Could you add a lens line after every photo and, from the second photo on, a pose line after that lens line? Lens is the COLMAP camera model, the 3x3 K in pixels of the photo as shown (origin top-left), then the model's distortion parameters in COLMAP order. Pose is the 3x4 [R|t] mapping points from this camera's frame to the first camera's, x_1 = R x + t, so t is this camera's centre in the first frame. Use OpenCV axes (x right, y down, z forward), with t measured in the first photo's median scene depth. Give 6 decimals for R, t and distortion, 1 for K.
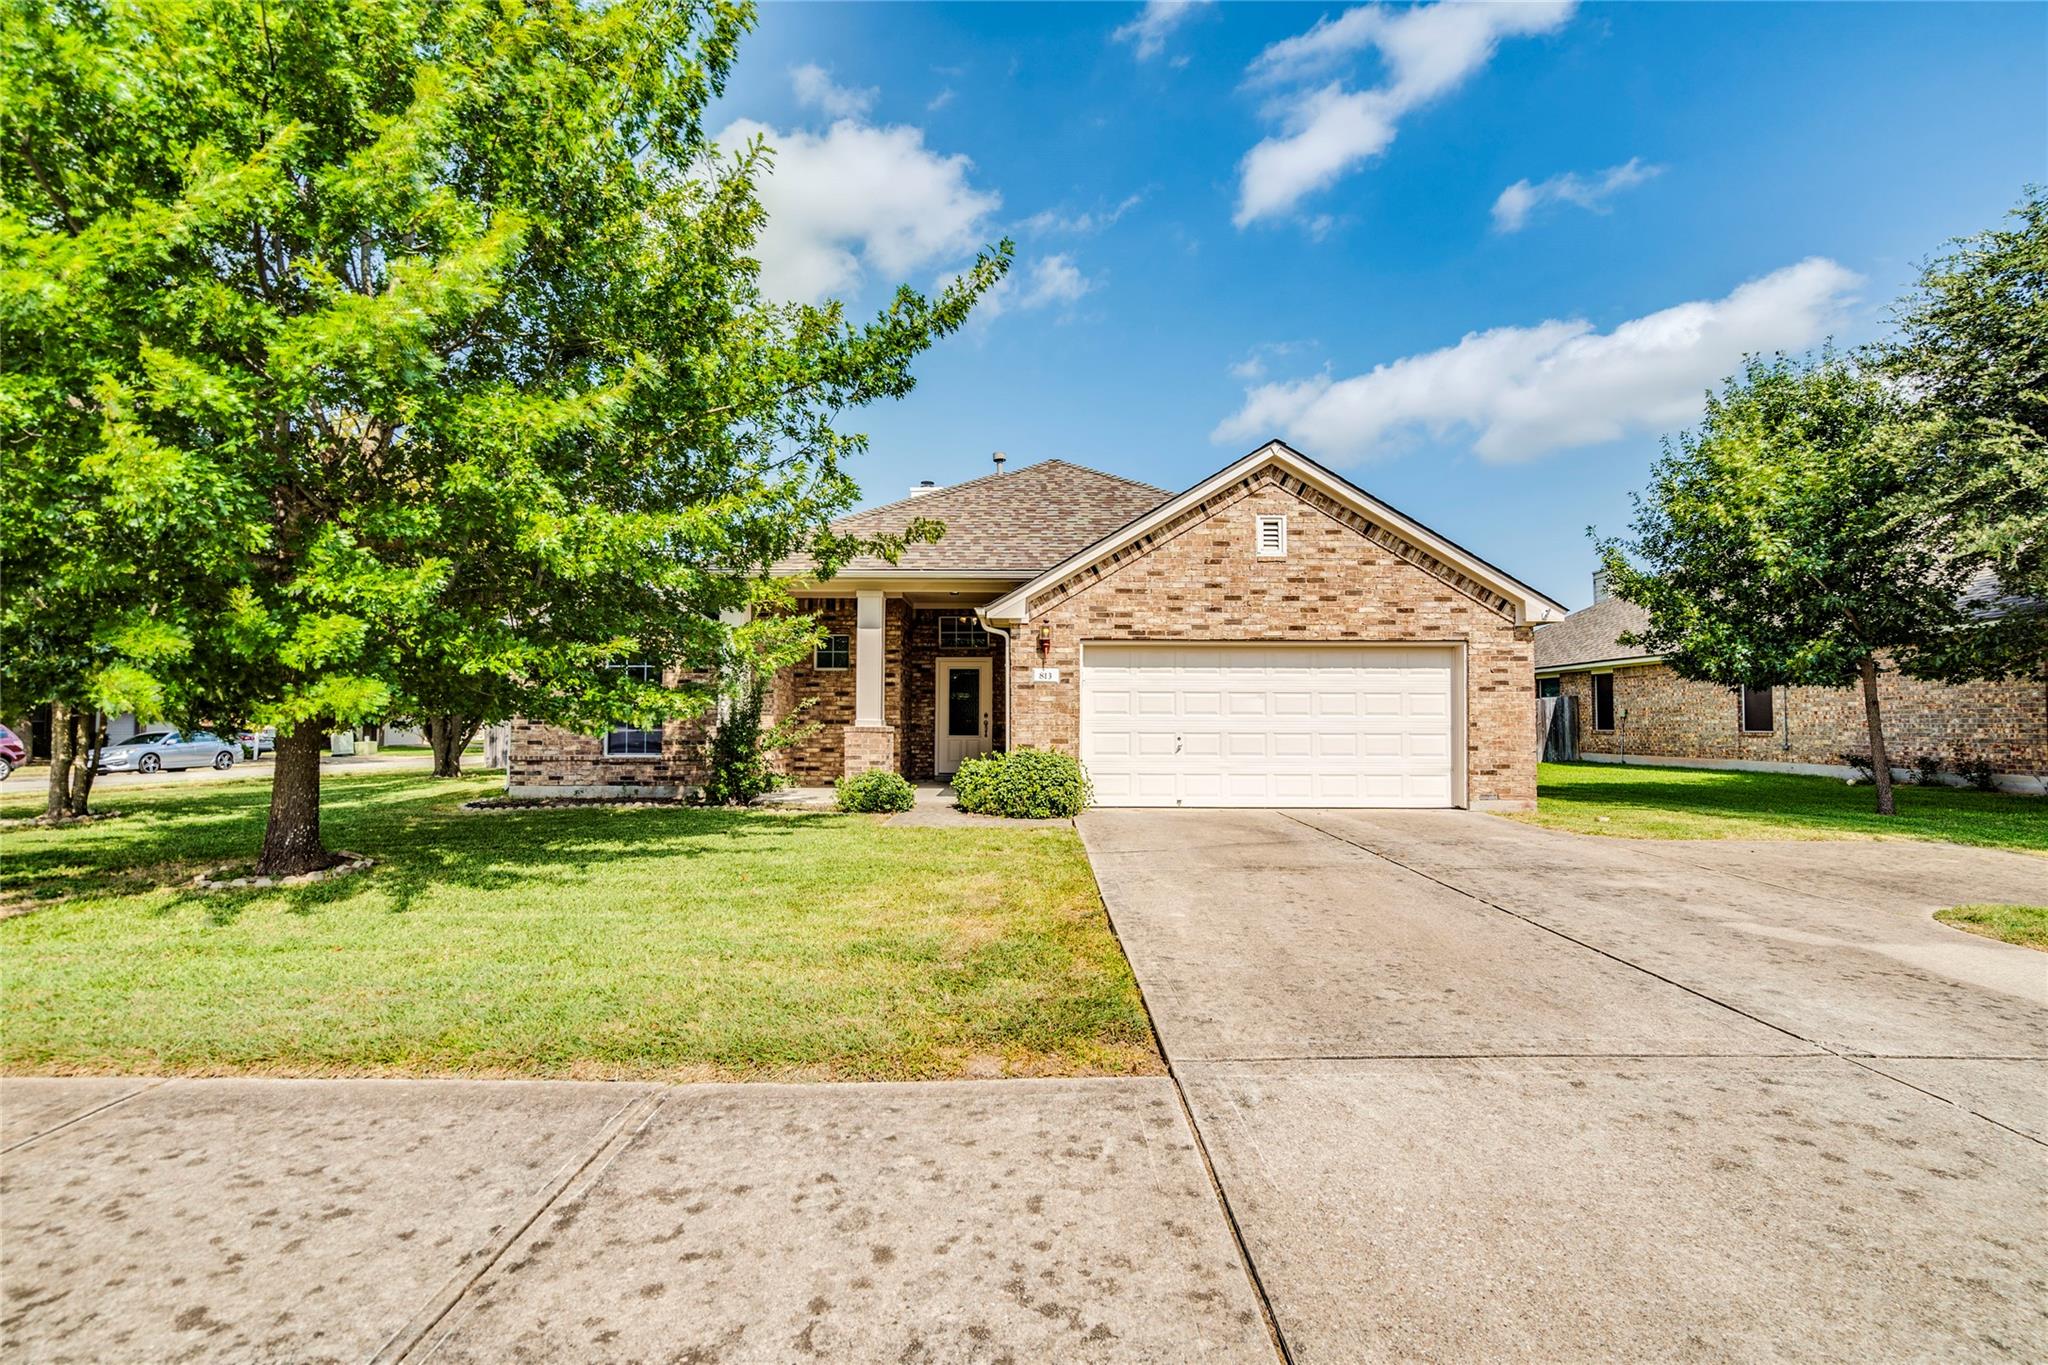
lens RADIAL K [[912.9, 0, 1024.0], [0, 912.9, 682.5], [0, 0, 1]] dist [-0.002481, -0.000278]
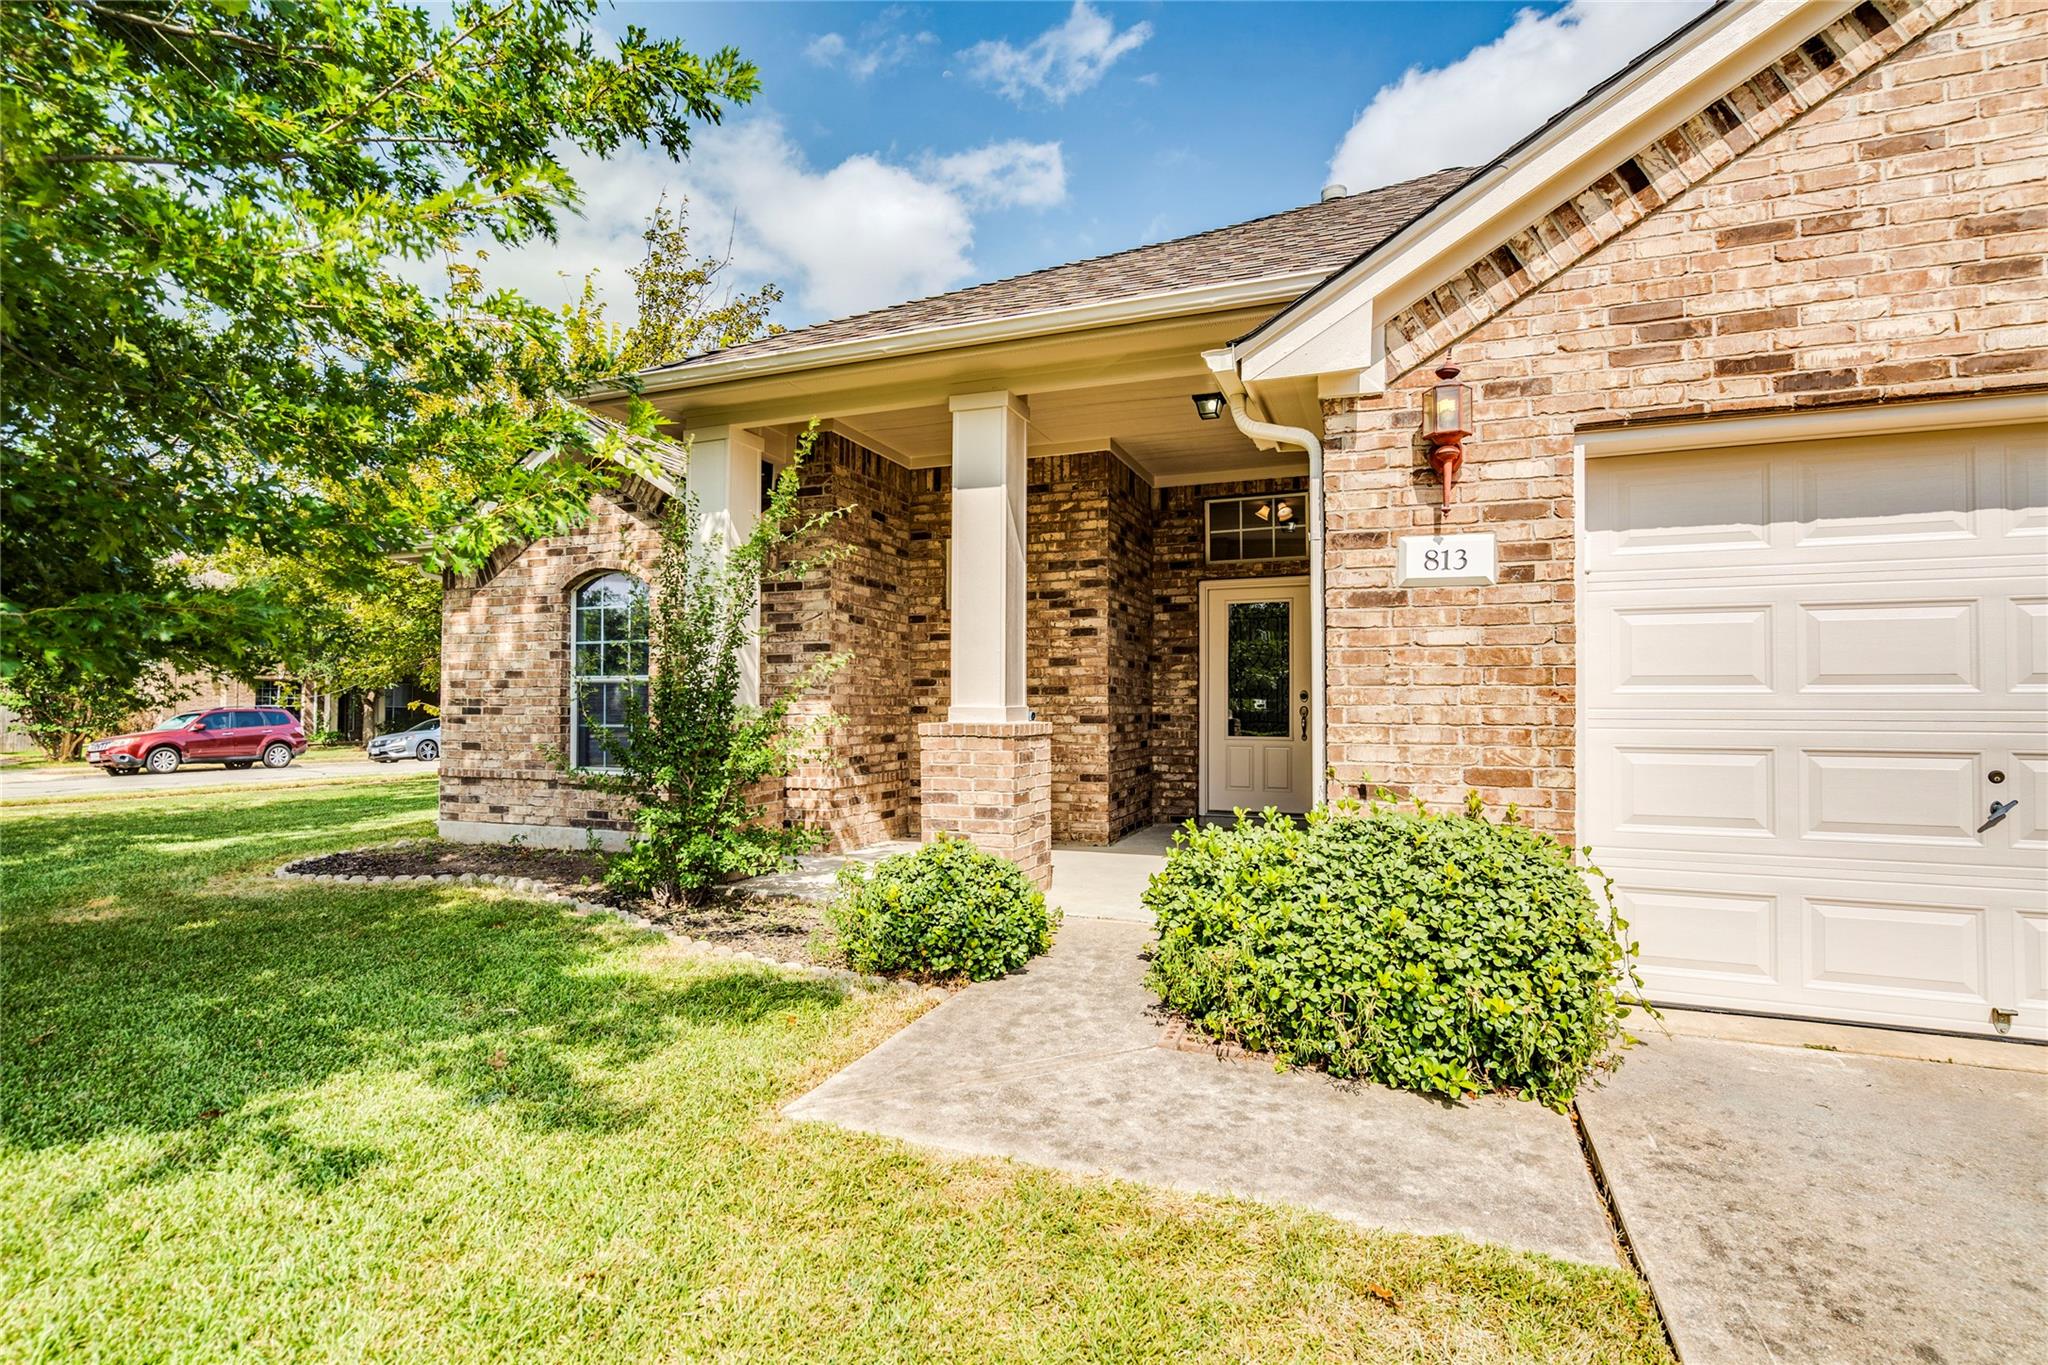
lens RADIAL K [[971.0, 0, 1029.9], [0, 971.0, 685.7], [0, 0, 1]] dist [0.001781, 0.000255]
pose [[0.934278, -0.008125, -0.356454, 0.009252], [0.015937, 0.999693, 0.018986, 0.025625], [0.356190, -0.023419, 0.934120, 0.648727]]
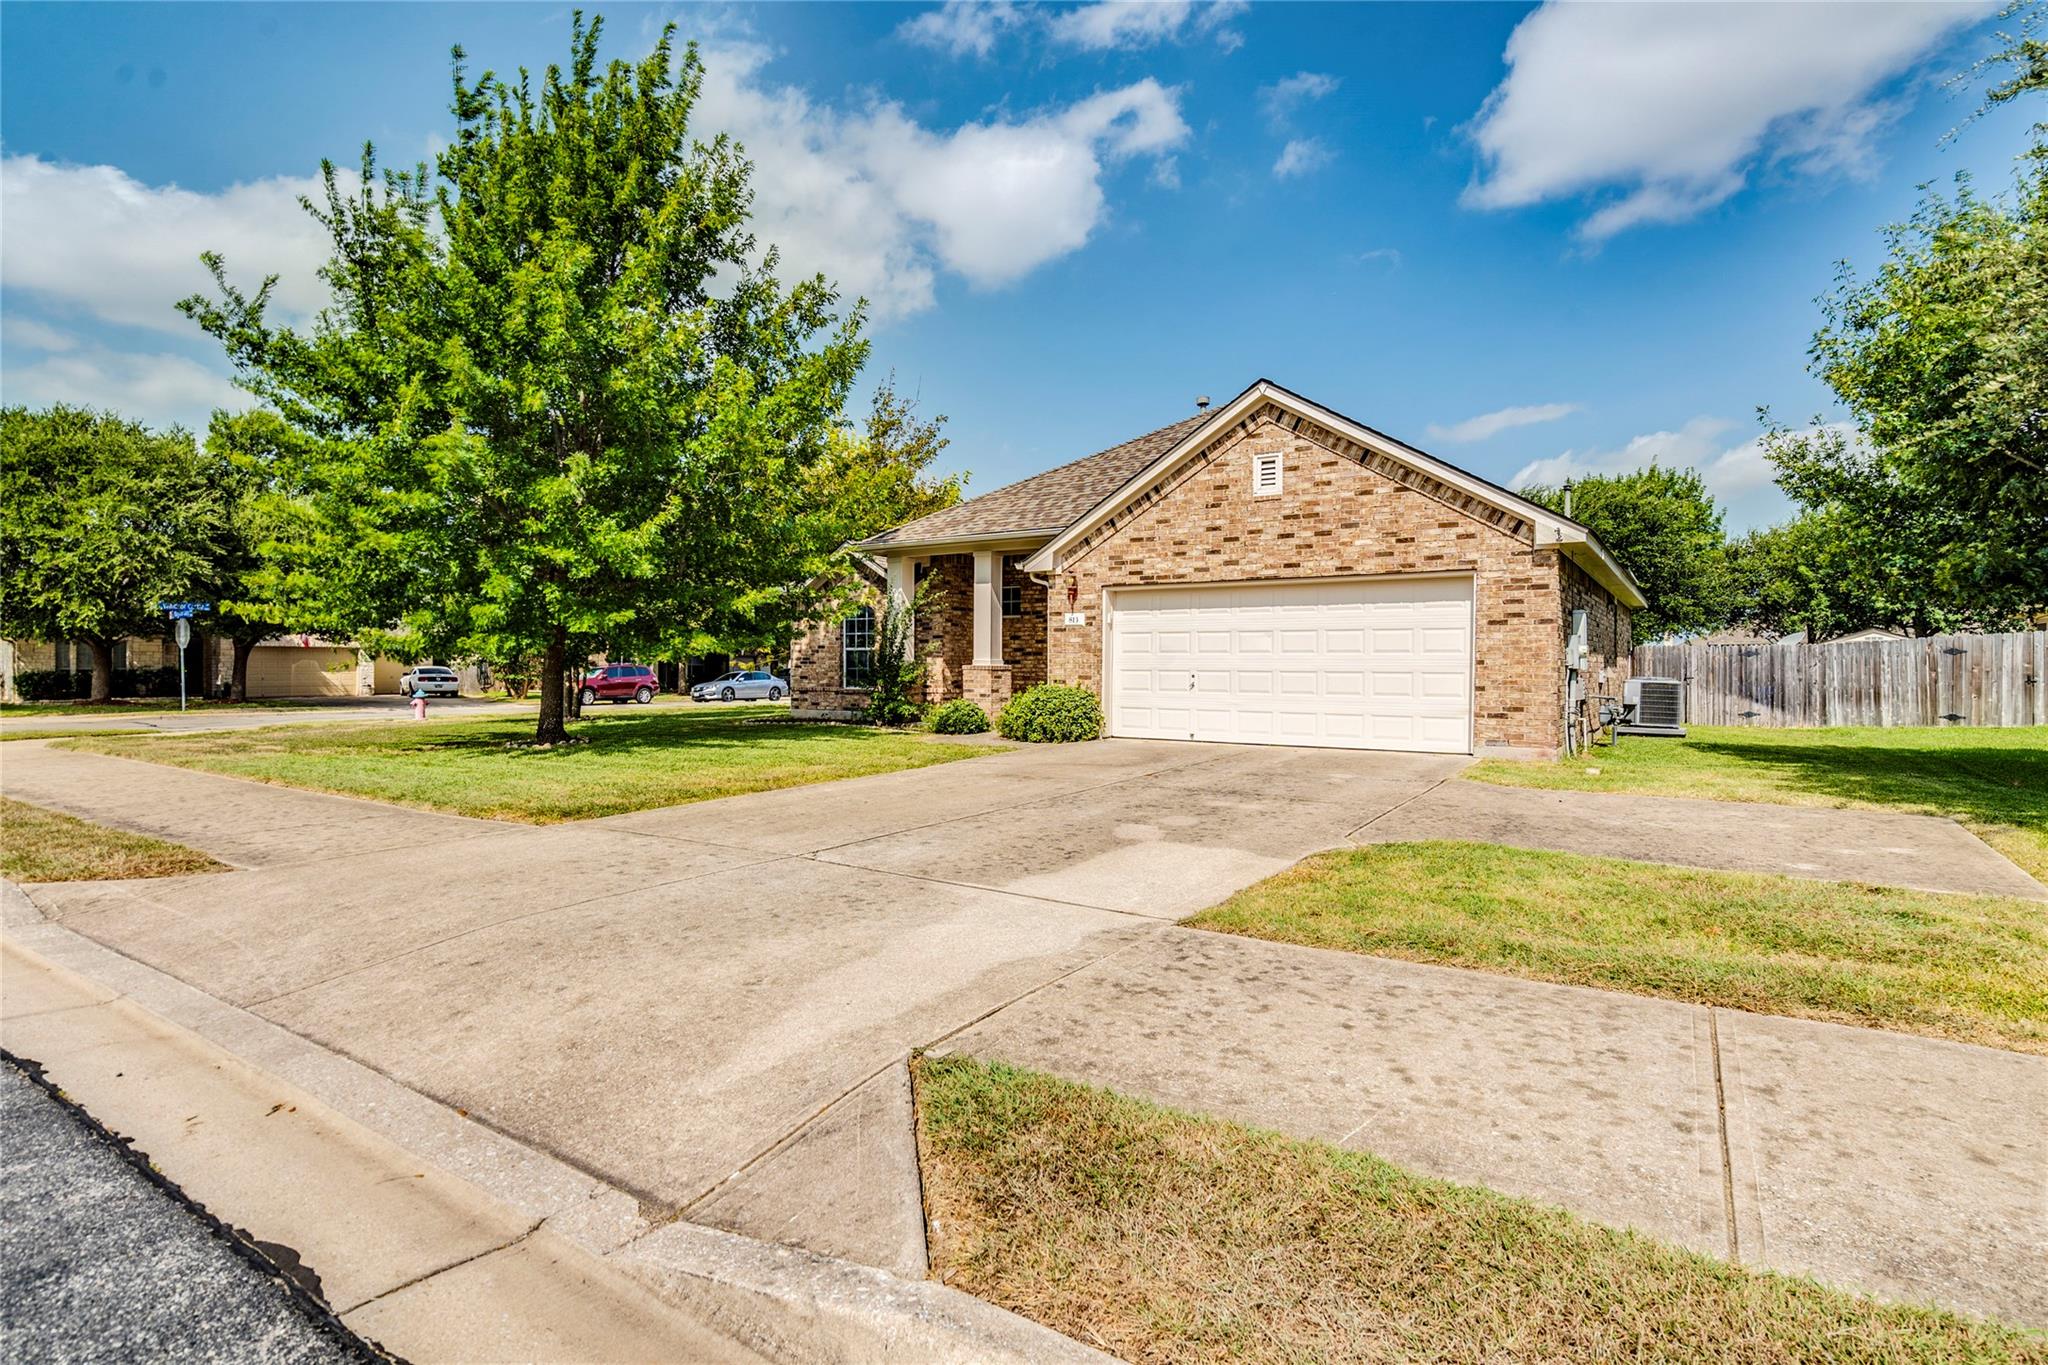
lens RADIAL K [[1021.6, 0, 1028.4], [0, 1021.6, 654.5], [0, 0, 1]] dist [-0.000198, 0.000011]
pose [[0.832200, -0.005910, -0.554444, 0.675169], [0.023030, 0.999449, 0.023914, 0.003977], [0.553997, -0.032670, 0.831877, -0.086032]]
